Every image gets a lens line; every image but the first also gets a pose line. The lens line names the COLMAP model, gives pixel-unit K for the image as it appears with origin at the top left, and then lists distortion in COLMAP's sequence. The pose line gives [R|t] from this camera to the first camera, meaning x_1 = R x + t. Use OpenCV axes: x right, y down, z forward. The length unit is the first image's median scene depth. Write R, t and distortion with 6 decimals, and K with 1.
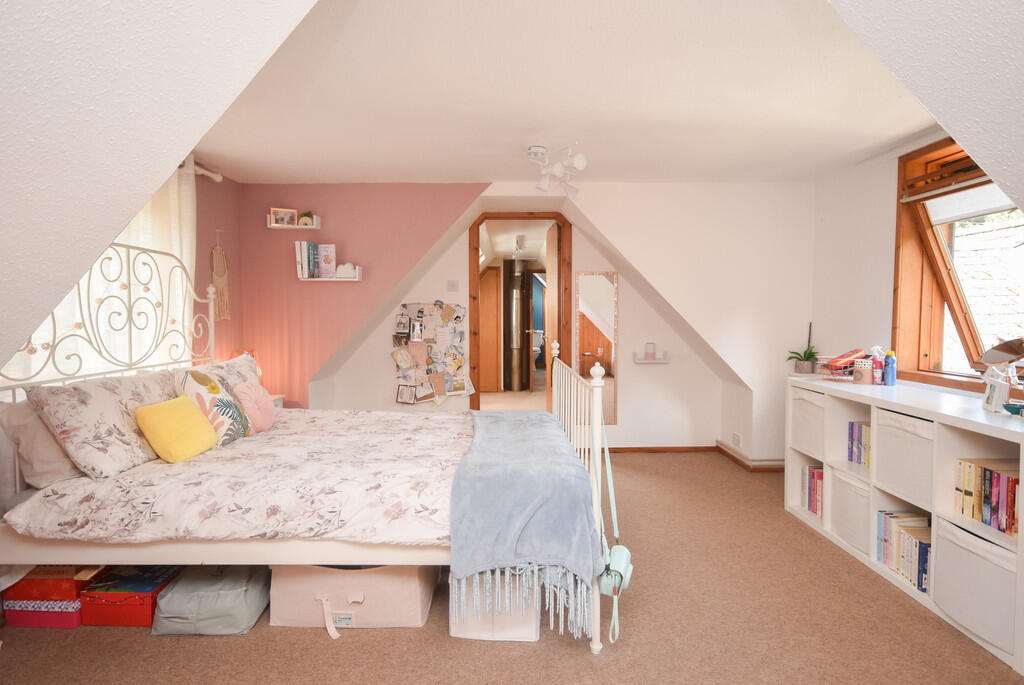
lens RADIAL K [[522.0, 0, 506.0], [0, 522.0, 340.0], [0, 0, 1]] dist [0.016389, -0.000584]
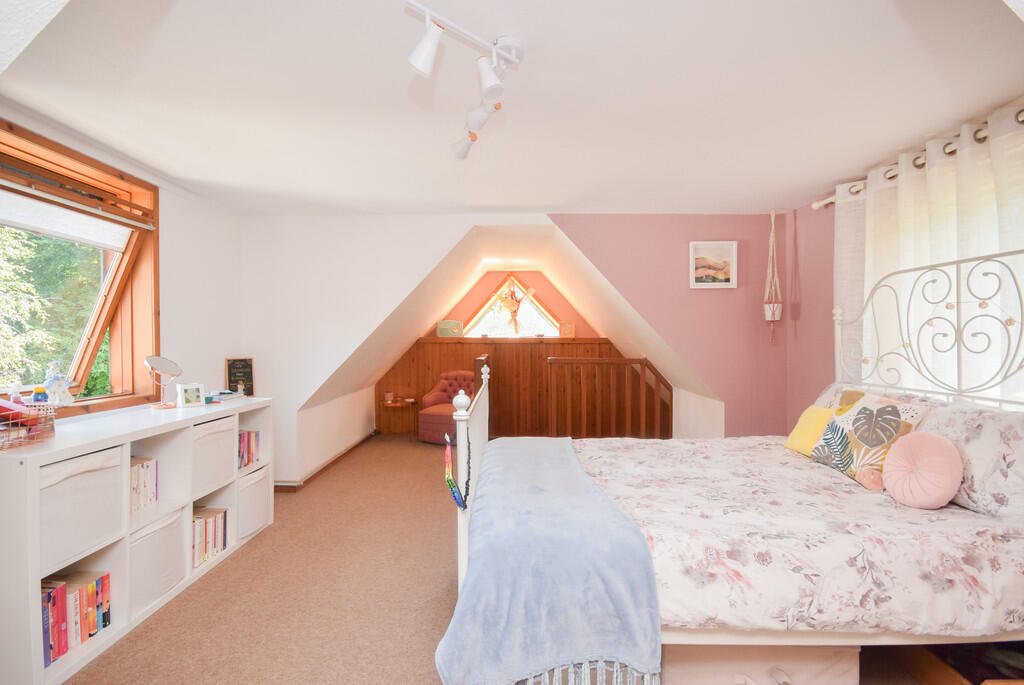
lens RADIAL K [[492.3, 0, 503.2], [0, 492.3, 339.0], [0, 0, 1]] dist [0.002513, 0.000191]
pose [[-0.999789, 0.002828, 0.020328, 0.053926], [0.003811, 0.998816, 0.048499, -0.080079], [-0.020167, 0.048566, -0.998616, 1.713992]]
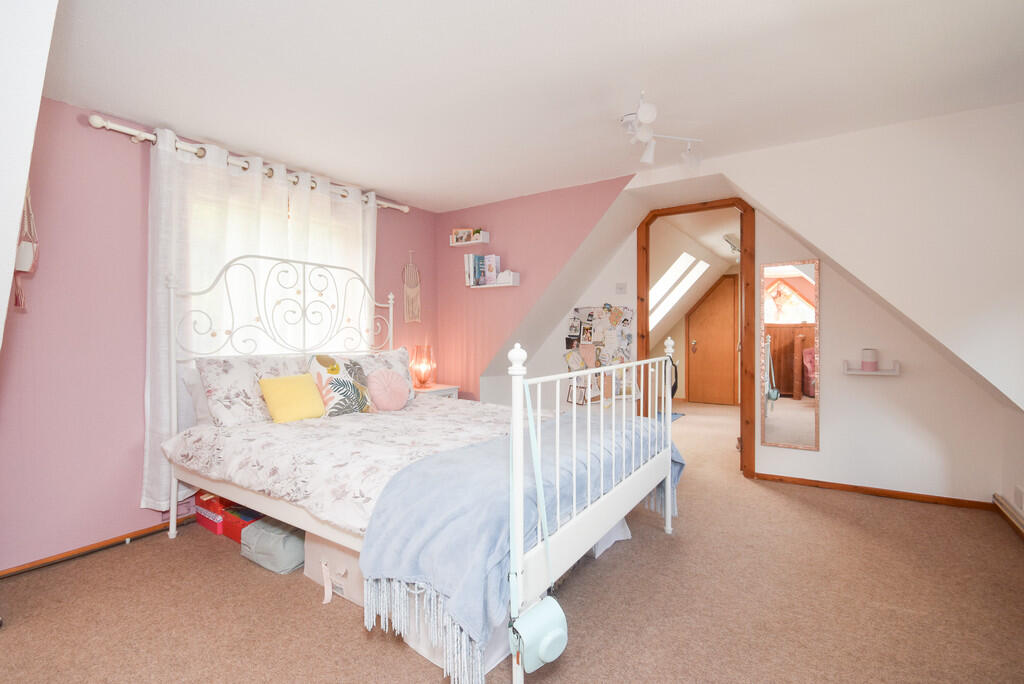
lens RADIAL K [[458.8, 0, 520.4], [0, 458.8, 339.5], [0, 0, 1]] dist [-0.001222, -0.004036]
pose [[0.841336, 0.003385, -0.540503, 0.350725], [-0.021656, 0.999389, -0.027452, 0.036336], [0.540079, 0.034802, 0.840894, 0.288979]]
